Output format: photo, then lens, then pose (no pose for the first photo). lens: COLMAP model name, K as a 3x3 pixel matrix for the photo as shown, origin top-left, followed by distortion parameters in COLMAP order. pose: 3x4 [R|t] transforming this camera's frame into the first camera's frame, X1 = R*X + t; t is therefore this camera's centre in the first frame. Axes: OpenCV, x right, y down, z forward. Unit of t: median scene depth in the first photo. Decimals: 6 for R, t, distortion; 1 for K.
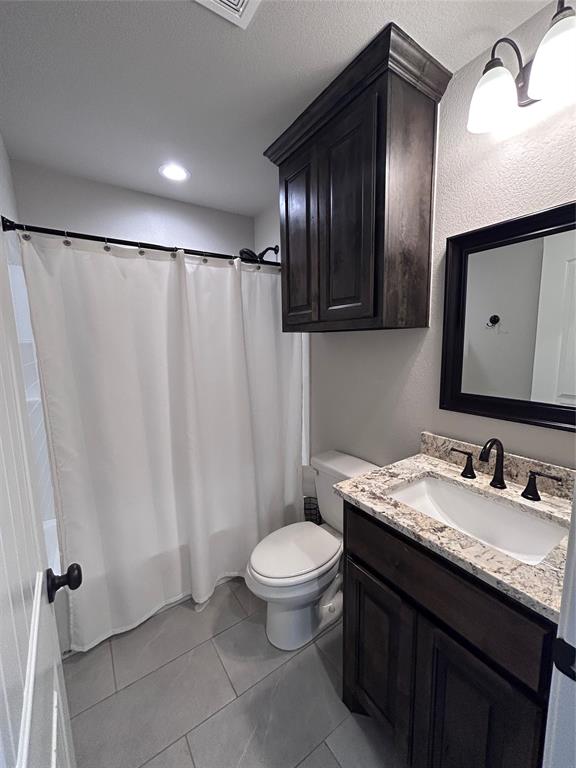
lens RADIAL K [[310.3, 0, 288.0], [0, 310.3, 384.0], [0, 0, 1]] dist [-0.001963, 0.000871]
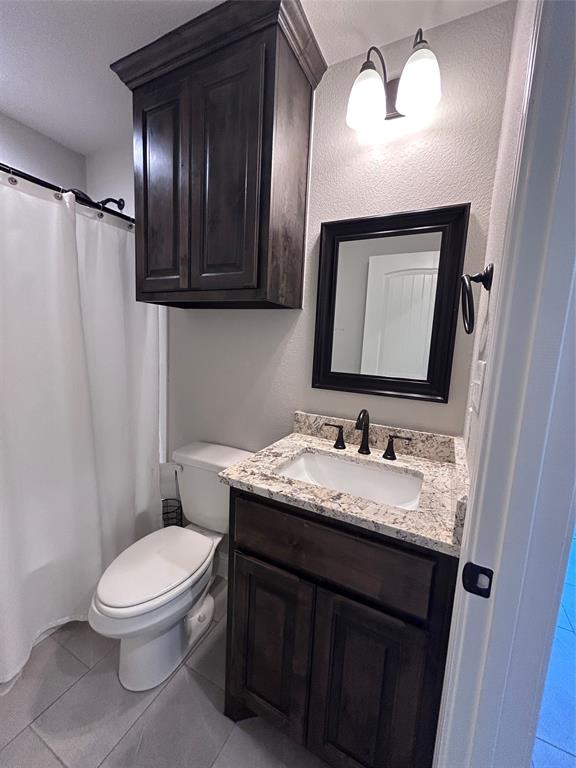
lens RADIAL K [[310.3, 0, 288.0], [0, 310.3, 384.0], [0, 0, 1]] dist [-0.001963, 0.000871]
pose [[0.871845, -0.003995, 0.489765, -0.099934], [0.001648, 0.999985, 0.005225, 0.066656], [-0.489779, -0.003748, 0.871839, 0.138566]]
